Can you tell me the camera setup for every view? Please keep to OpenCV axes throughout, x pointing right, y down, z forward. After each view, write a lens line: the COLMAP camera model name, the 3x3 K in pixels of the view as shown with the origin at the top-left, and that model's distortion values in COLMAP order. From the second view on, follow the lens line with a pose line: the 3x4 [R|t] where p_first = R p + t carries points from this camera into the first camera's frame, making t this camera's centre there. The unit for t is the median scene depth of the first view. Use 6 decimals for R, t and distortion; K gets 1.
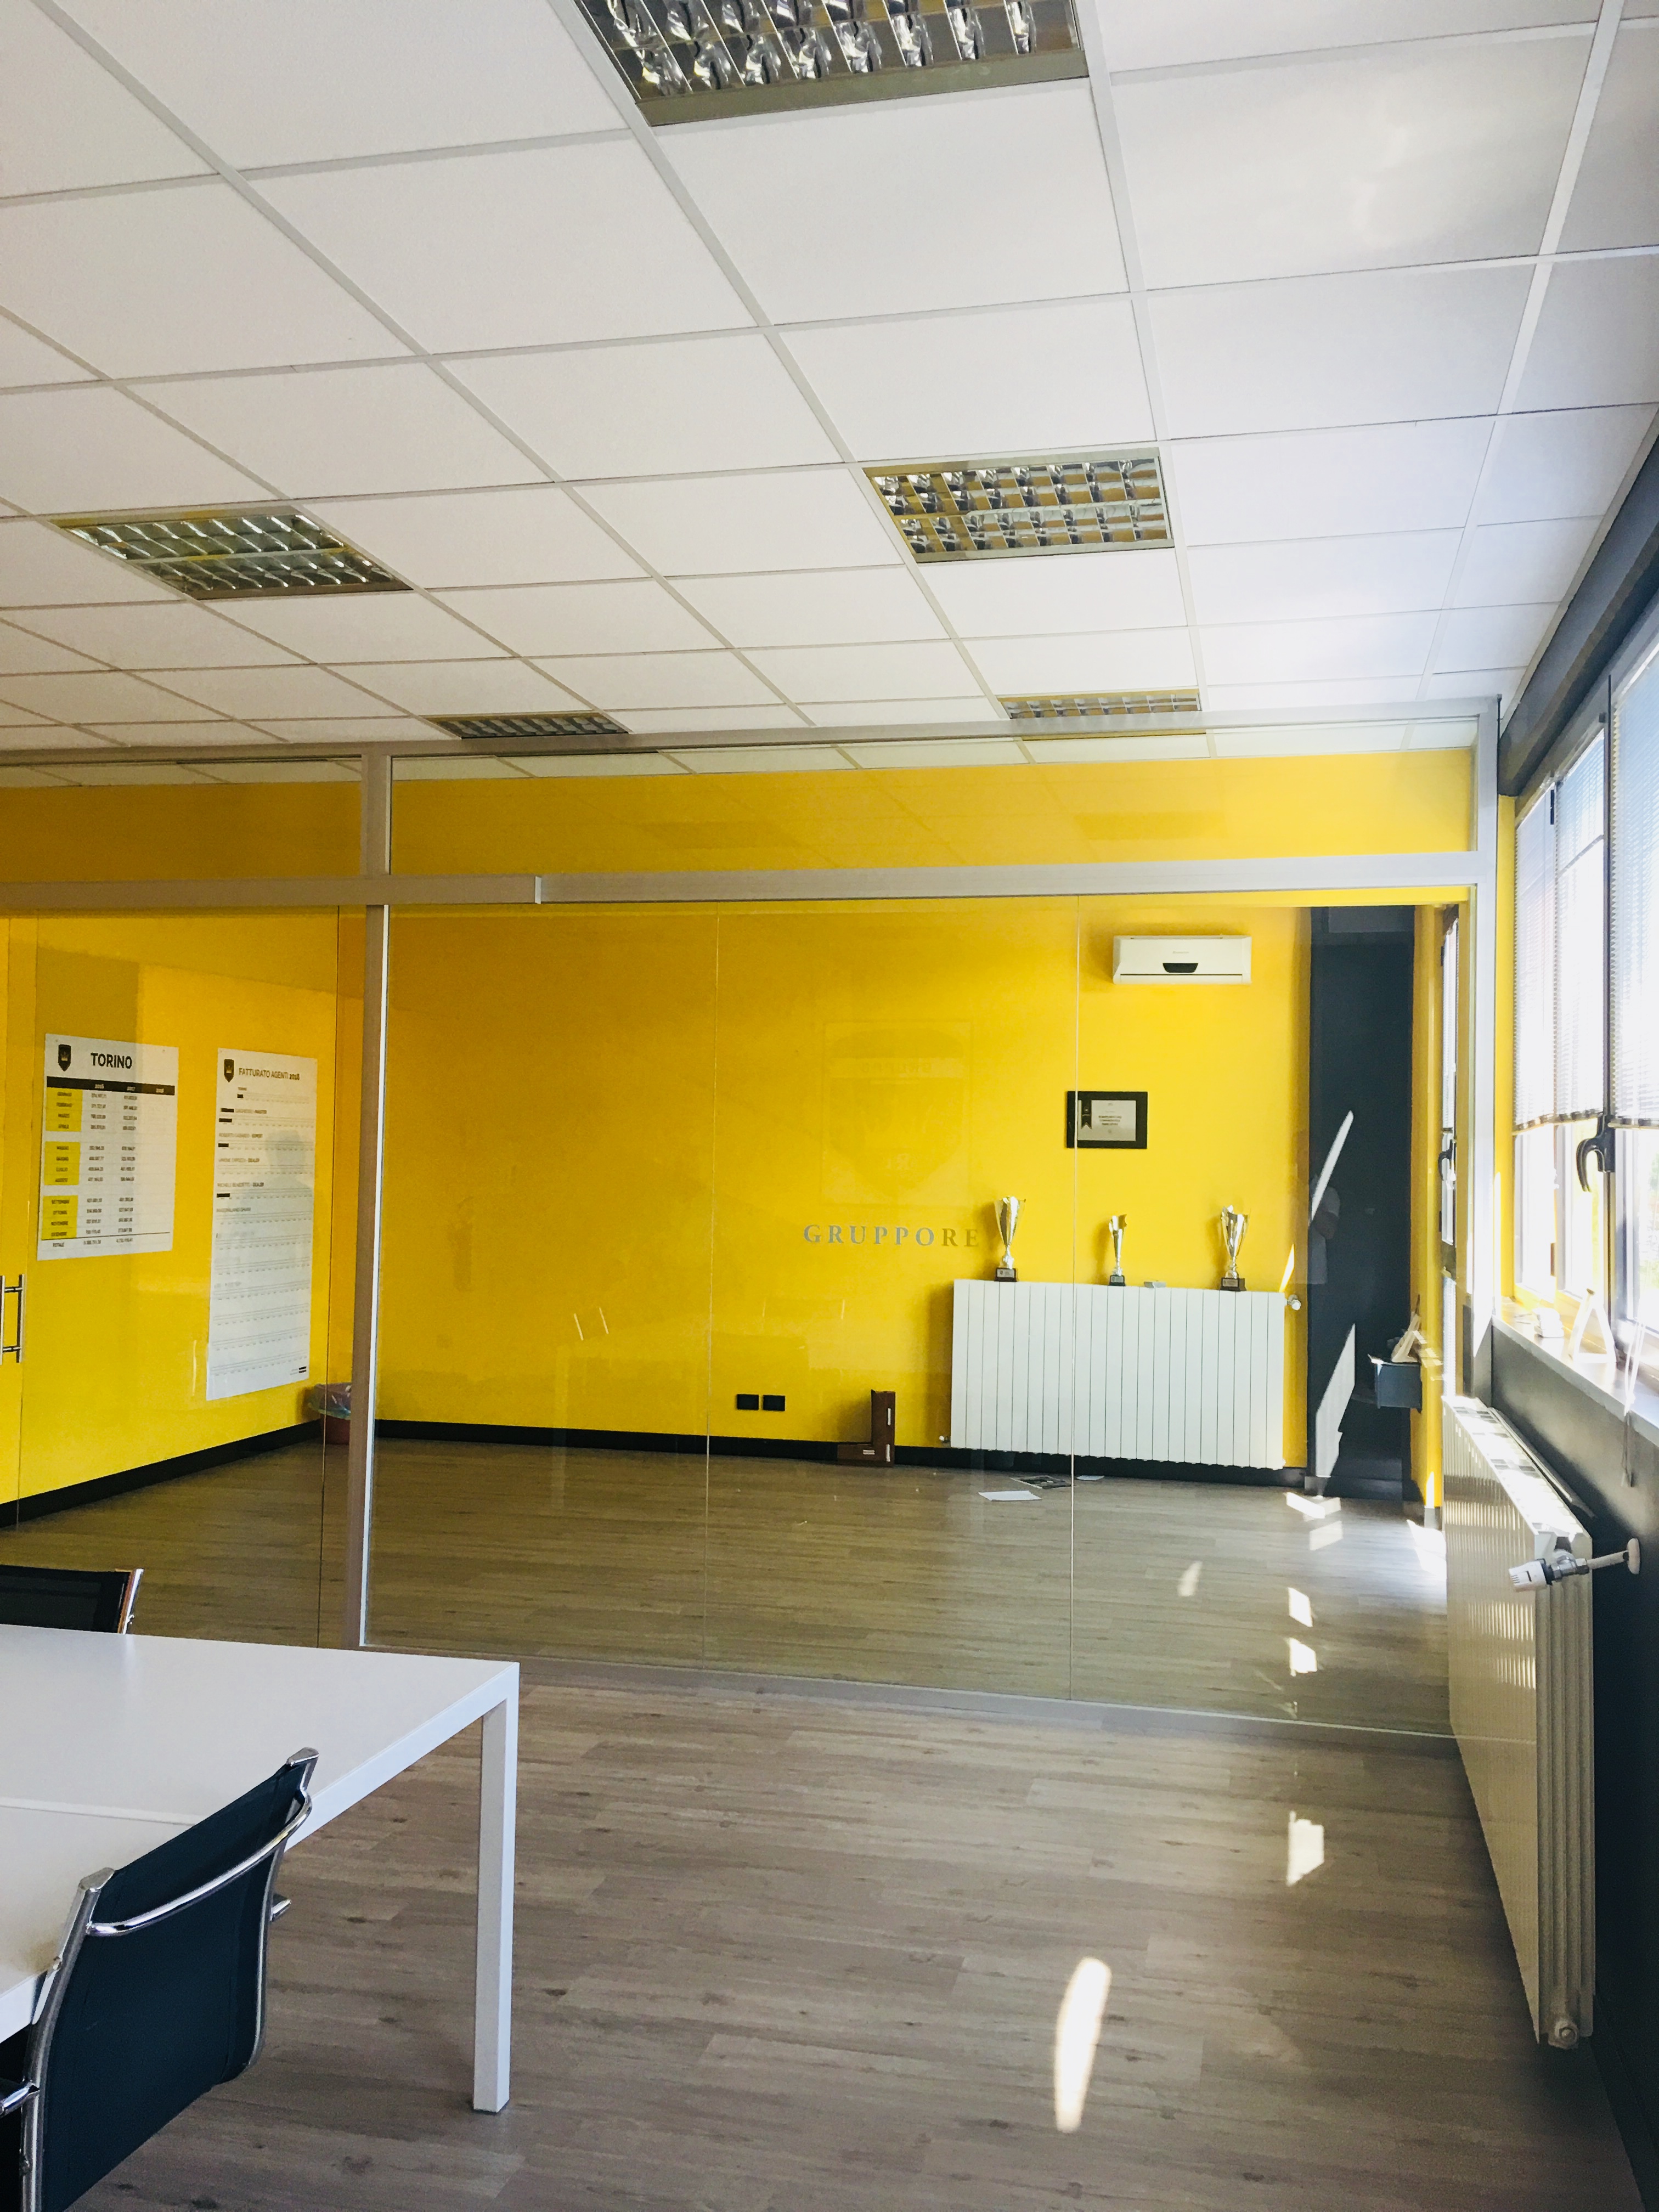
lens RADIAL K [[1867.0, 0, 838.5], [0, 1867.0, 1095.0], [0, 0, 1]] dist [0.079612, -0.117311]
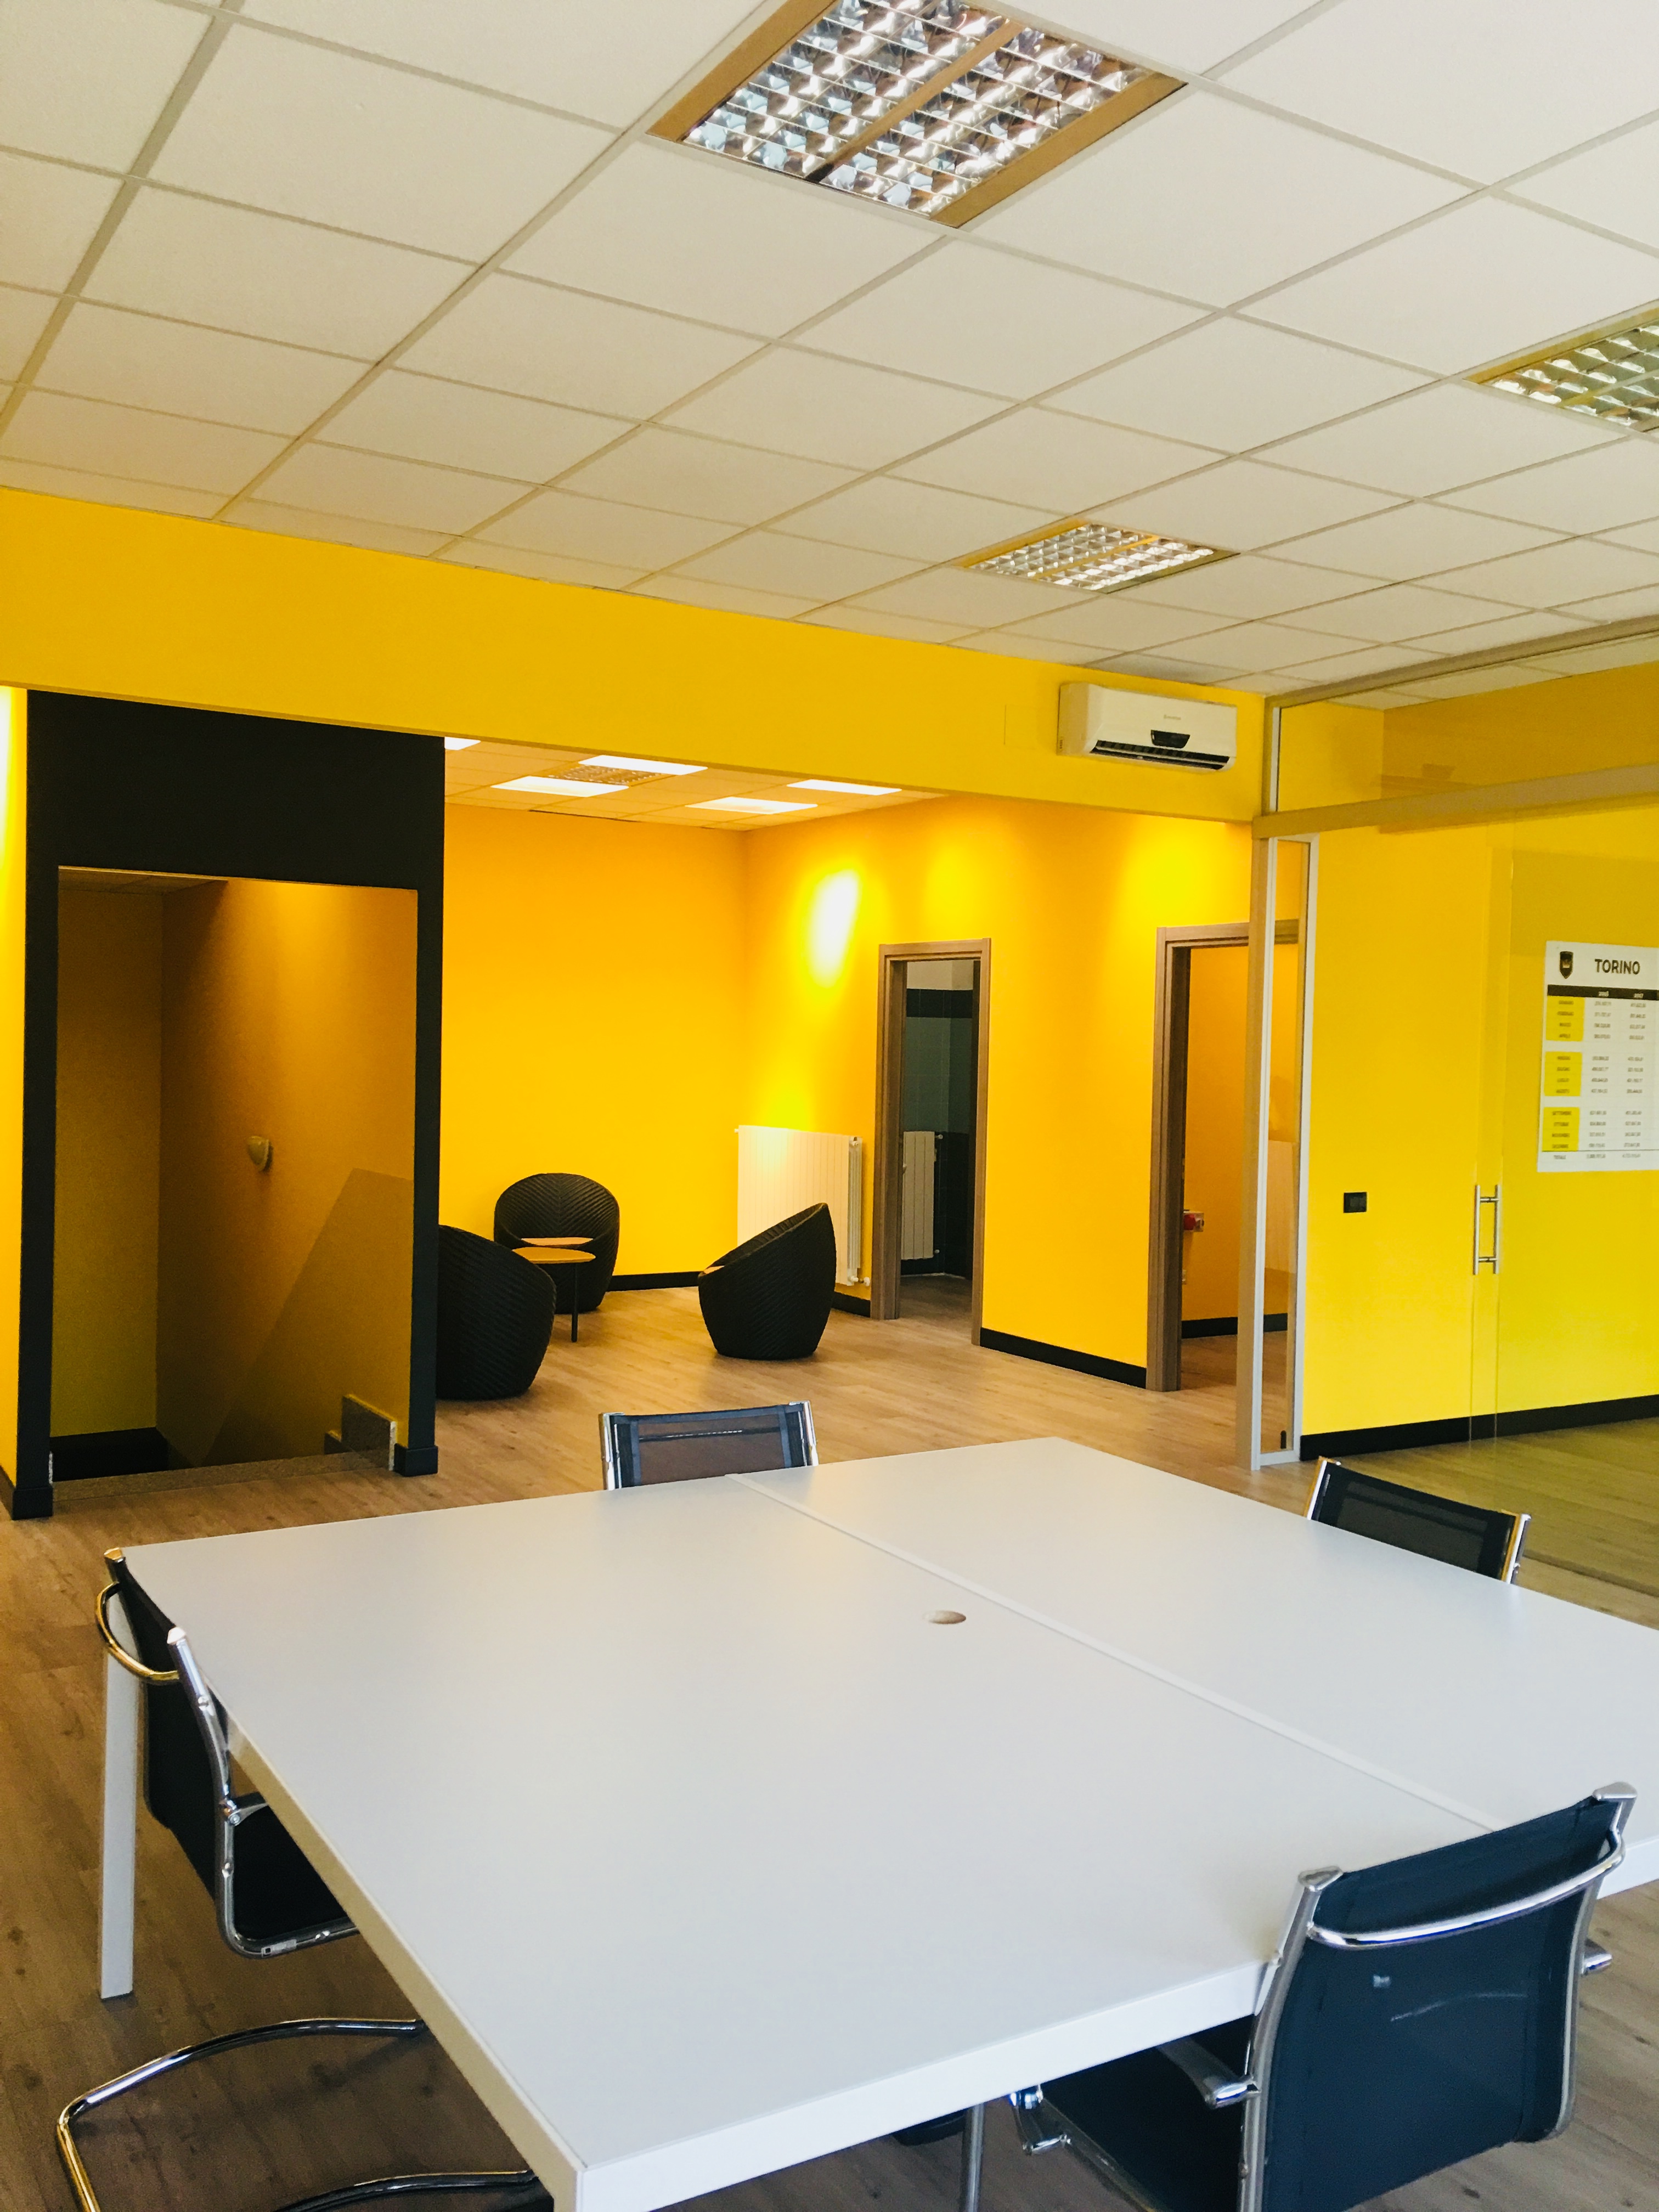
lens RADIAL K [[1867.0, 0, 838.5], [0, 1867.0, 1095.0], [0, 0, 1]] dist [0.079612, -0.117311]
pose [[0.705031, 0.016728, -0.708979, 0.043978], [0.015744, 0.999106, 0.039230, 0.010092], [0.709001, -0.038821, 0.704138, 0.162350]]
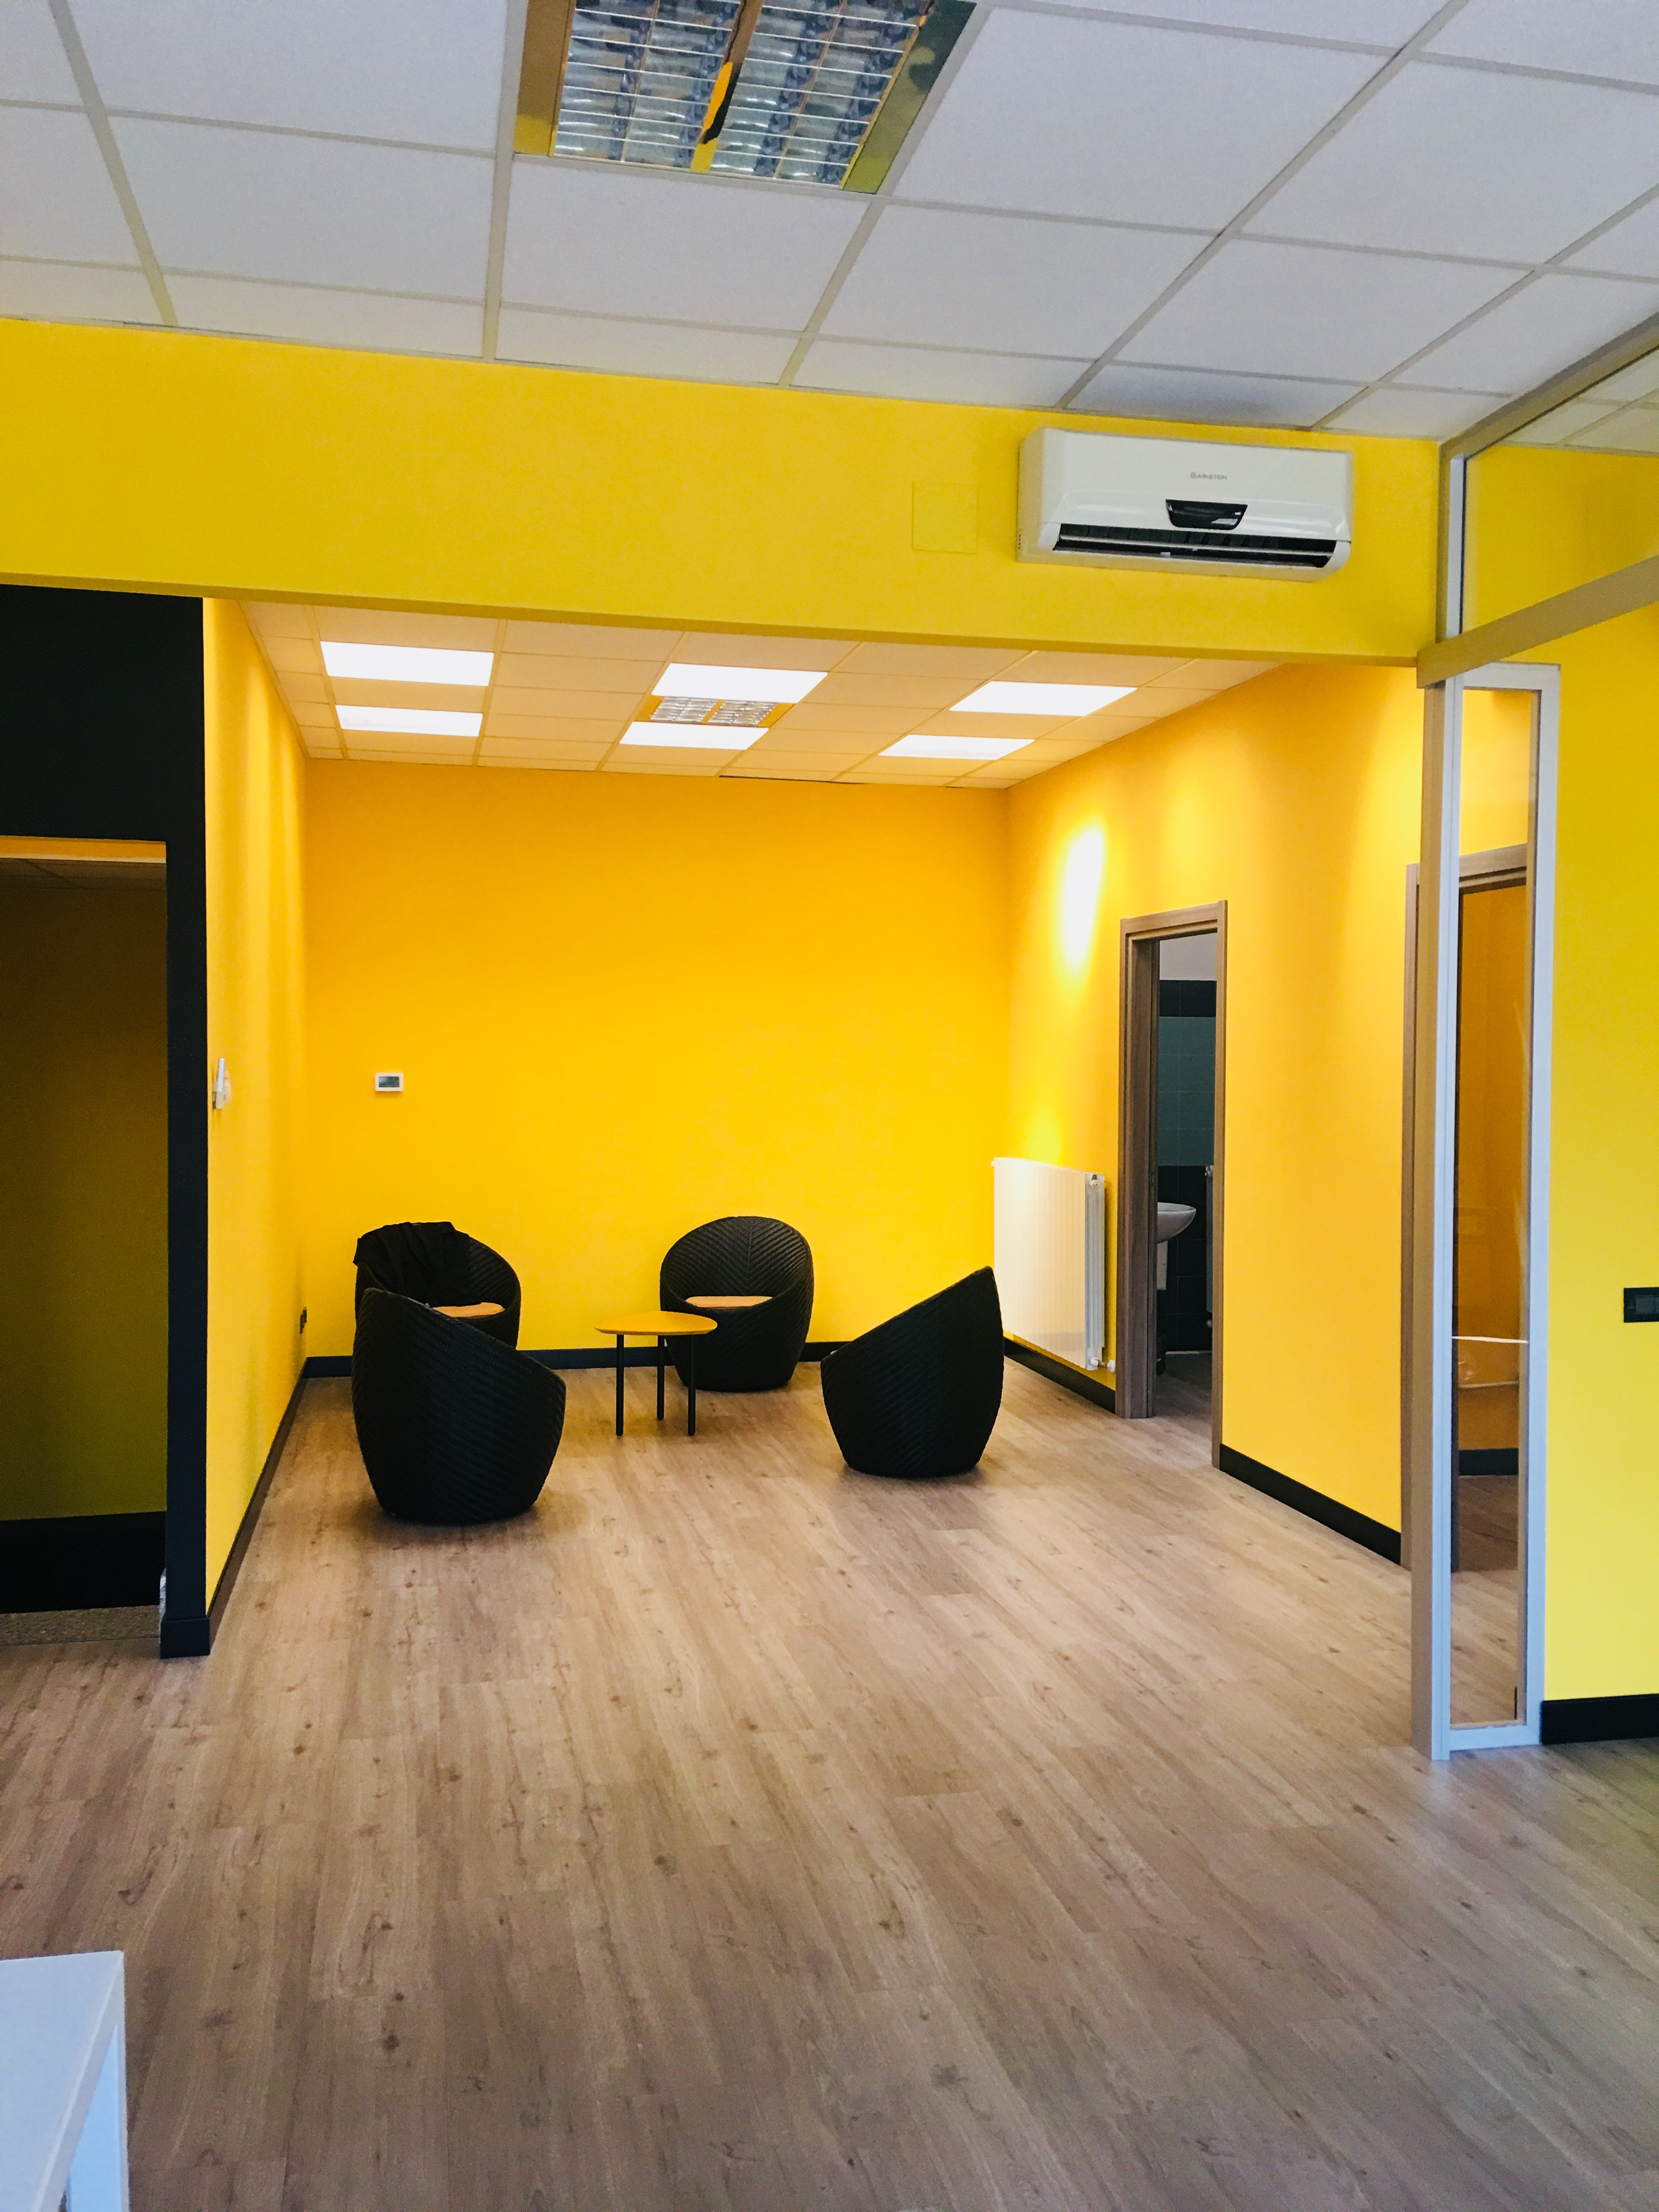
lens RADIAL K [[1858.1, 0, 828.0], [0, 1858.1, 1107.4], [0, 0, 1]] dist [0.068338, -0.002739]
pose [[0.429940, 0.010399, -0.902797, -0.091211], [0.032164, 0.999123, 0.026827, 0.032264], [0.902284, -0.040571, 0.429229, 0.751482]]
